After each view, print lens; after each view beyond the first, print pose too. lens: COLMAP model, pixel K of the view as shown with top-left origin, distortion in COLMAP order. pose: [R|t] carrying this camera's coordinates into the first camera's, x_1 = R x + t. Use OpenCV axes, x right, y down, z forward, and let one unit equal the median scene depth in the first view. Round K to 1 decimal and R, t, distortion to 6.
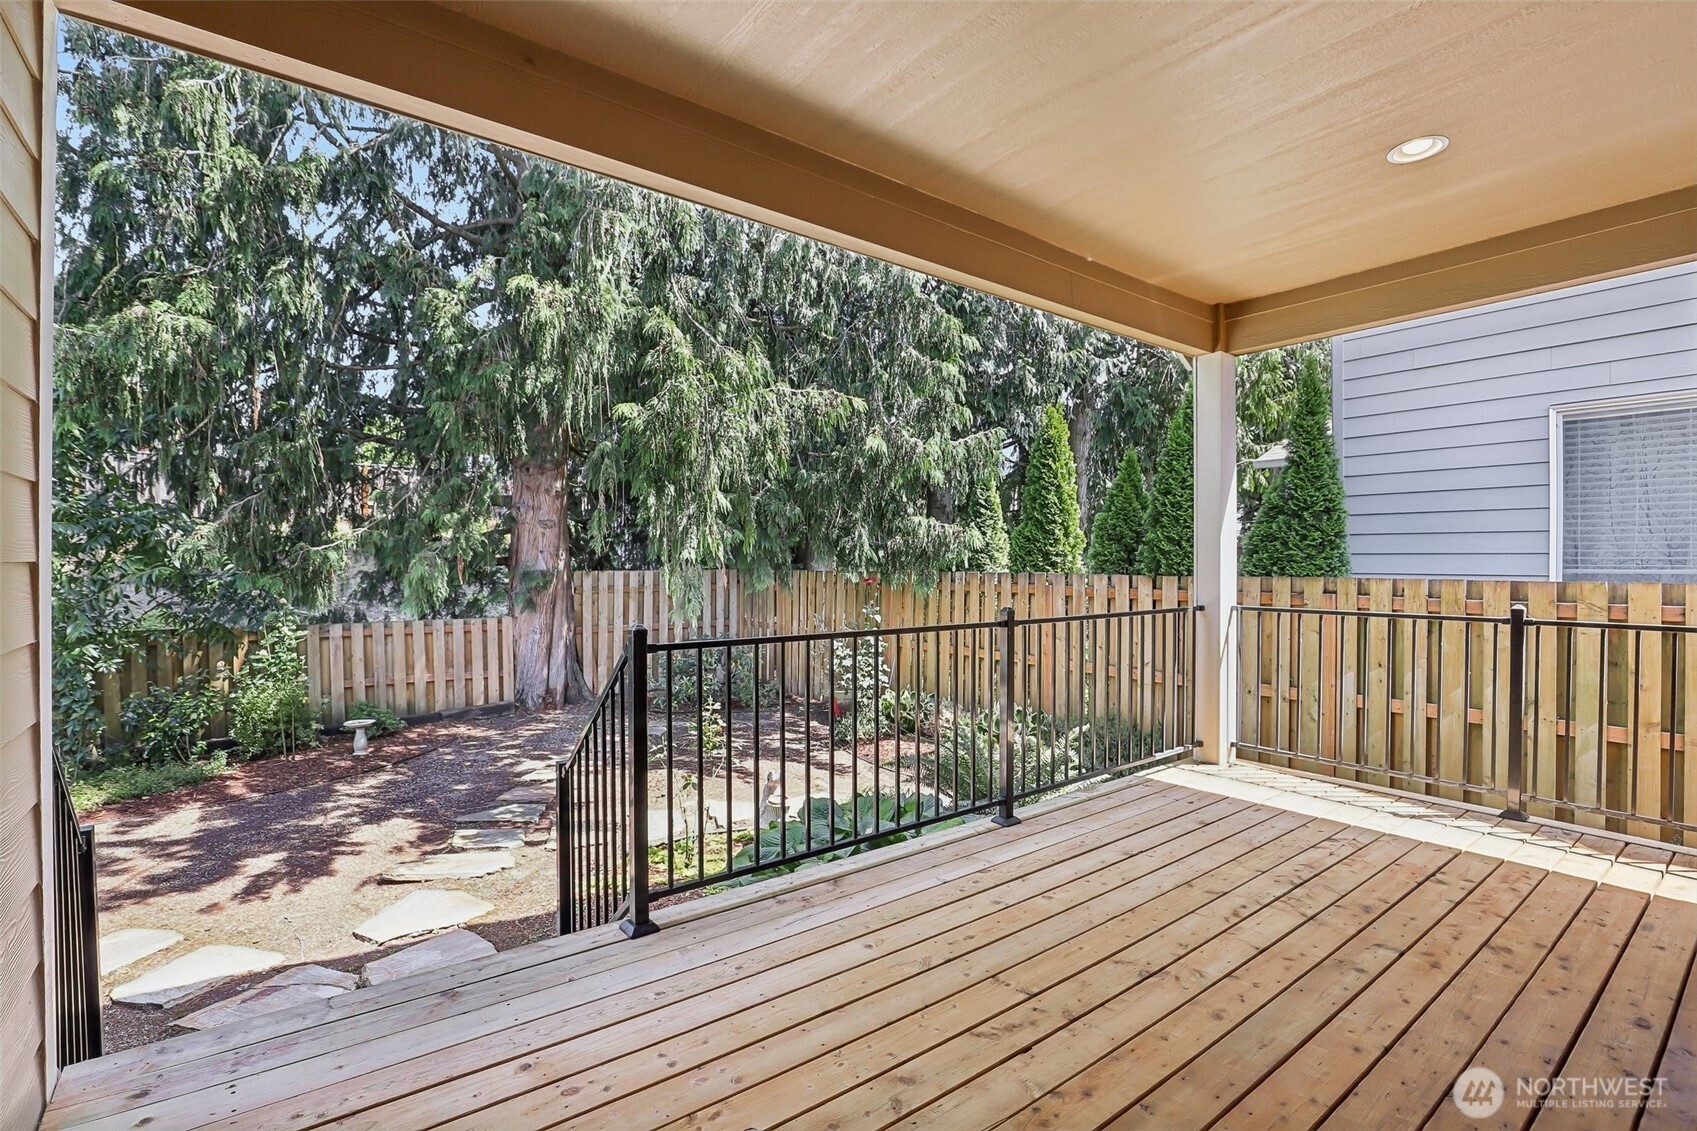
lens RADIAL K [[769.4, 0, 840.9], [0, 769.4, 574.6], [0, 0, 1]] dist [-0.018589, 0.005557]
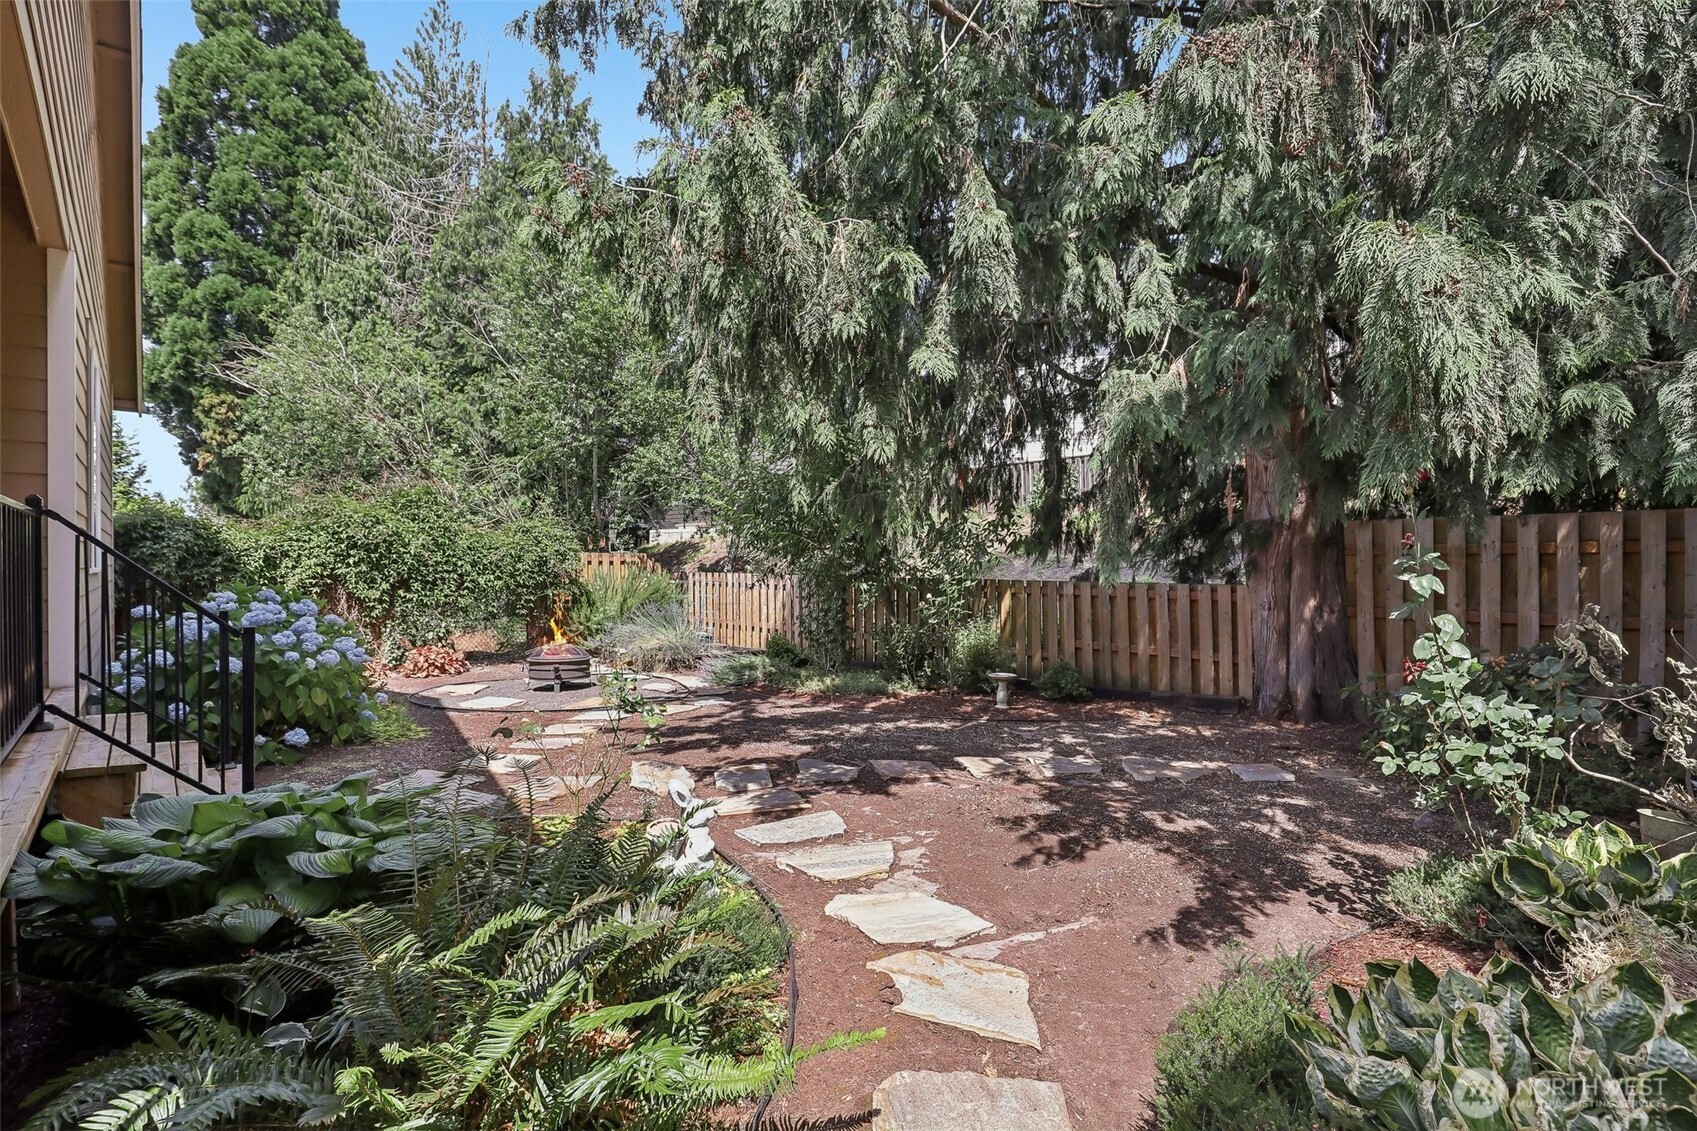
lens RADIAL K [[769.4, 0, 844.6], [0, 769.4, 559.1], [0, 0, 1]] dist [-0.018589, 0.005557]
pose [[0.105488, -0.010984, -0.994360, 0.496473], [-0.011194, 0.999863, -0.012232, 0.080850], [0.994358, 0.012421, 0.105351, 0.990152]]
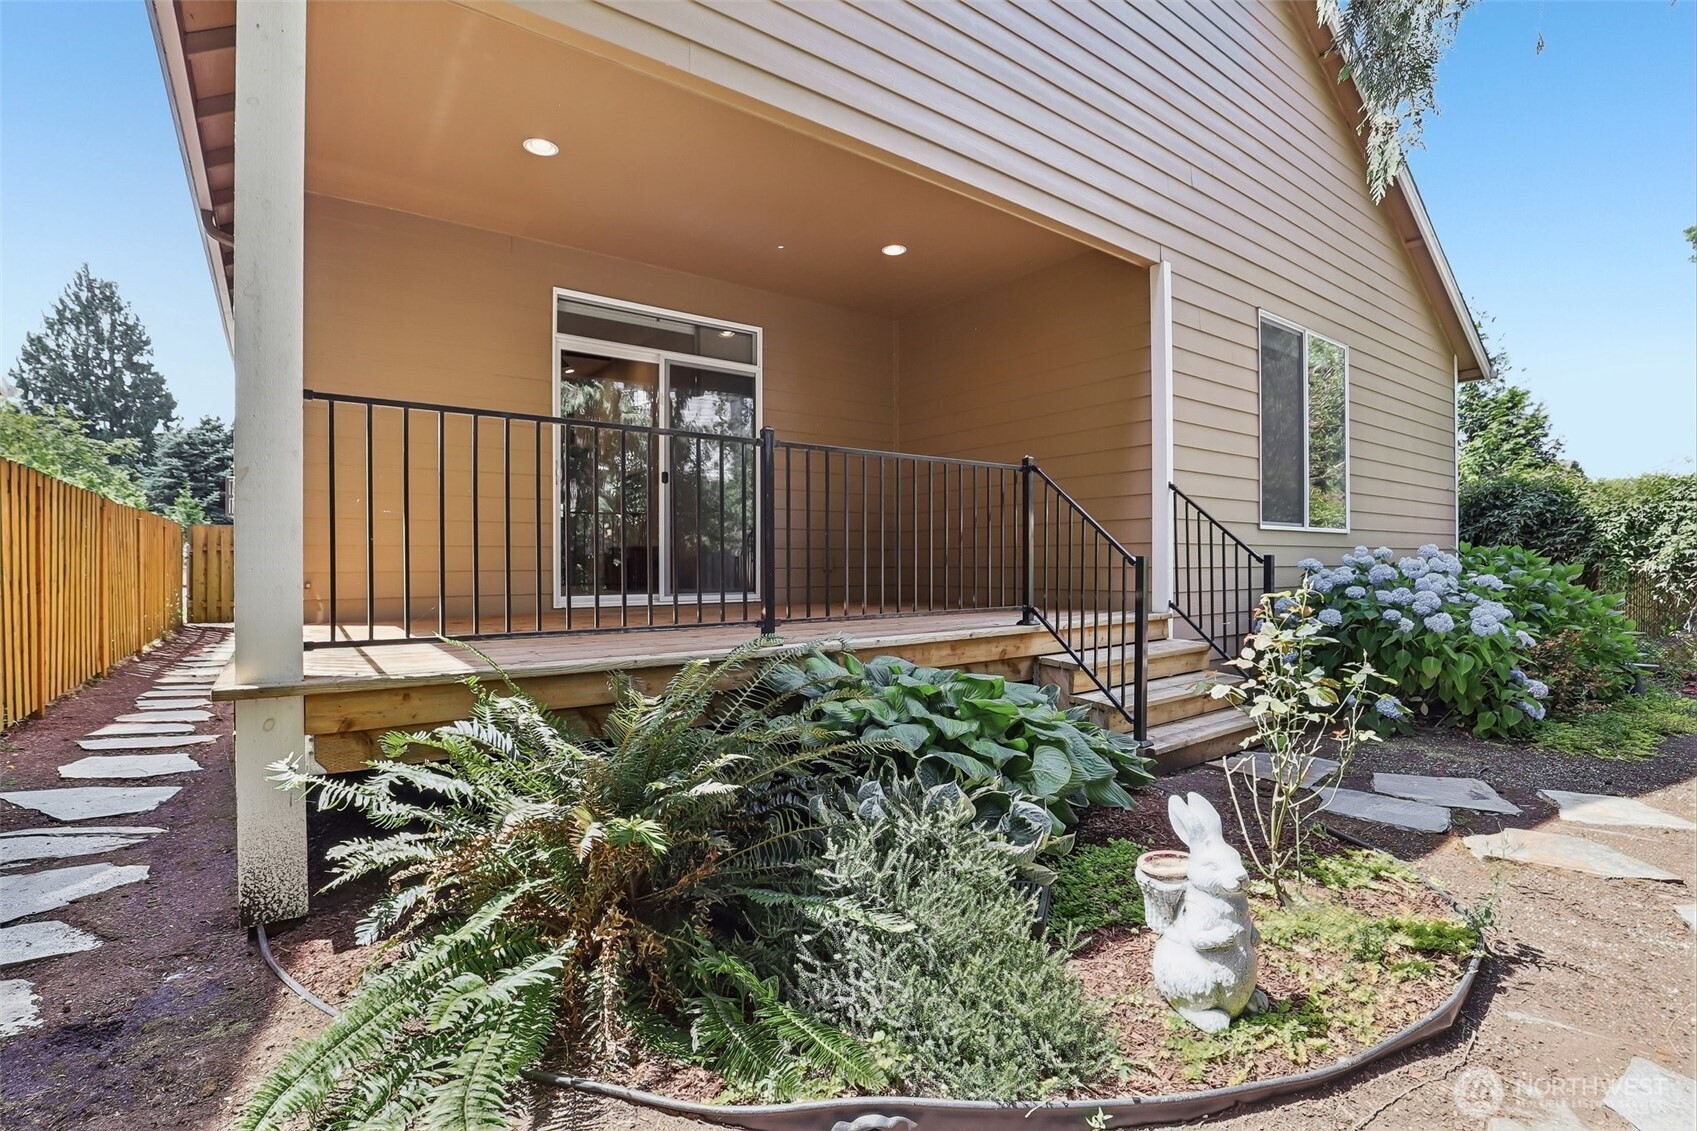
lens RADIAL K [[769.4, 0, 848.1], [0, 769.4, 560.4], [0, 0, 1]] dist [-0.018589, 0.005557]
pose [[-0.999965, 0.007686, 0.003242, 0.002018], [0.007723, 0.999904, 0.011488, 0.119539], [-0.003153, 0.011512, -0.999929, 1.327000]]
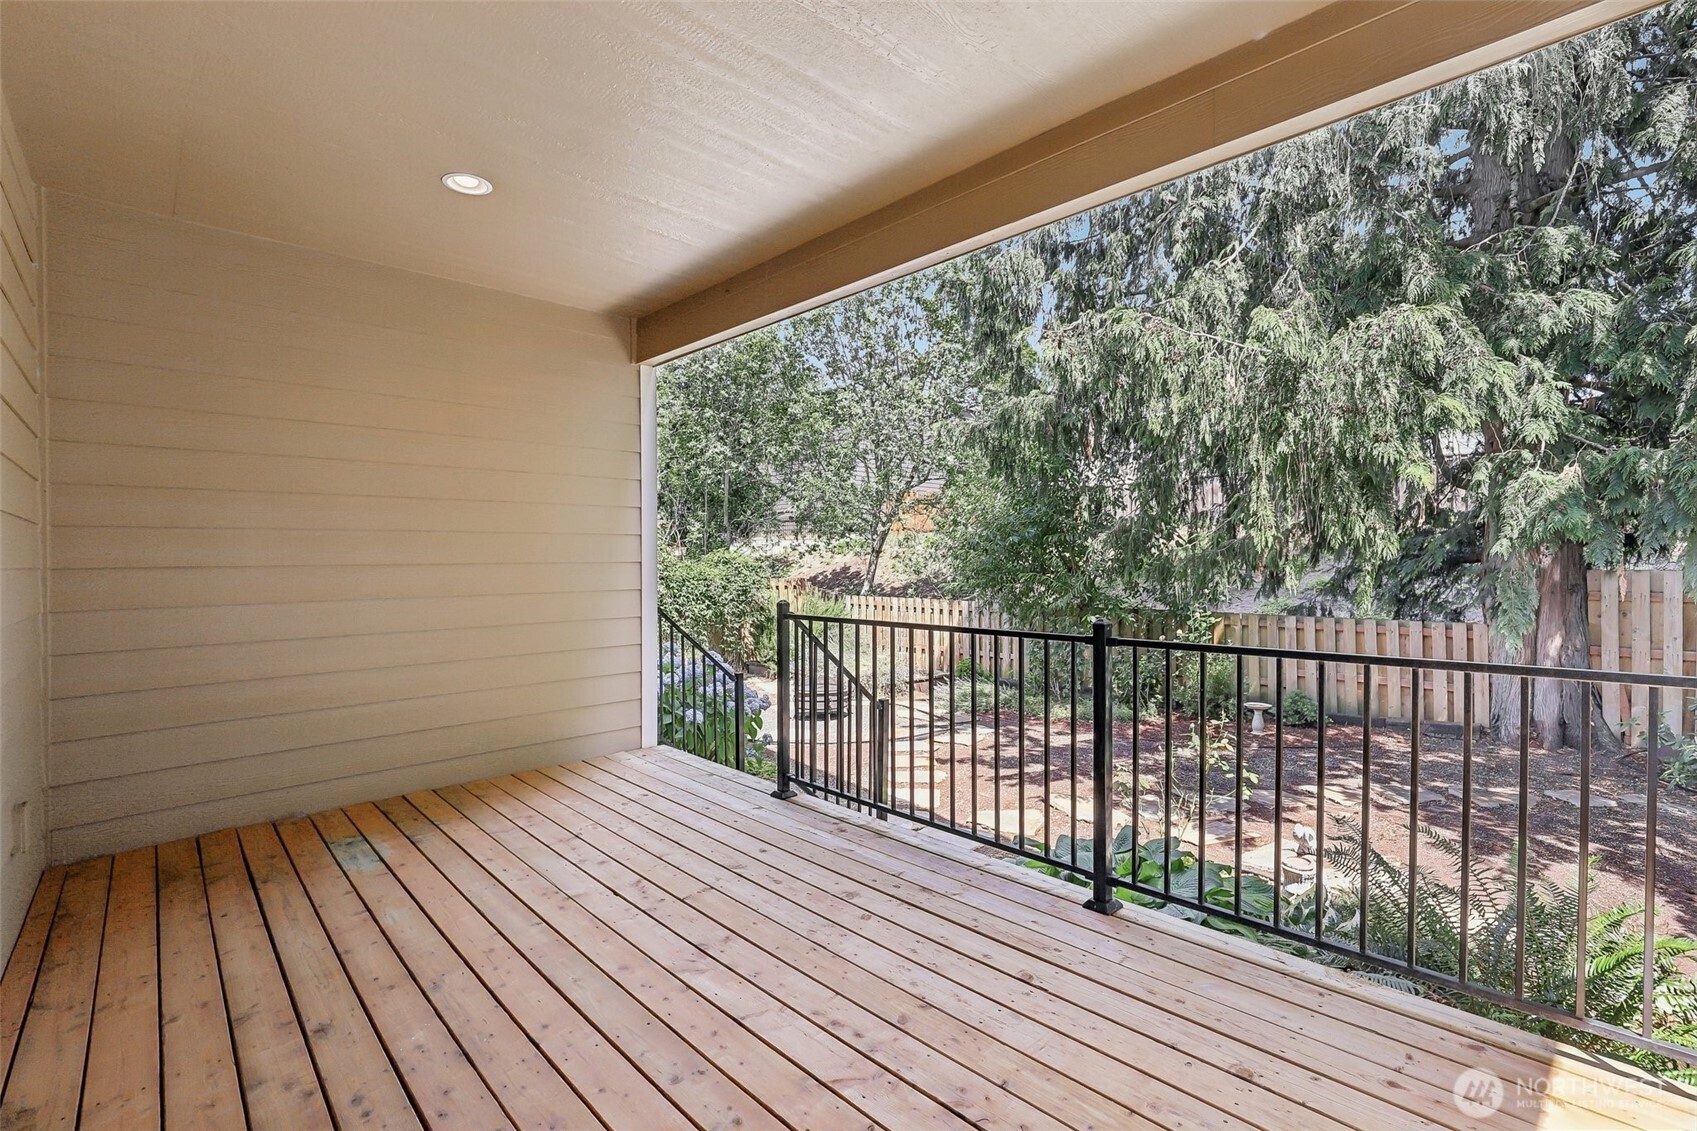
lens RADIAL K [[769.4, 0, 860.5], [0, 769.4, 581.1], [0, 0, 1]] dist [-0.018589, 0.005557]
pose [[0.117952, 0.019149, -0.992835, 0.580172], [-0.007914, 0.999800, 0.018343, -0.002276], [0.992988, 0.005694, 0.118080, 0.429668]]
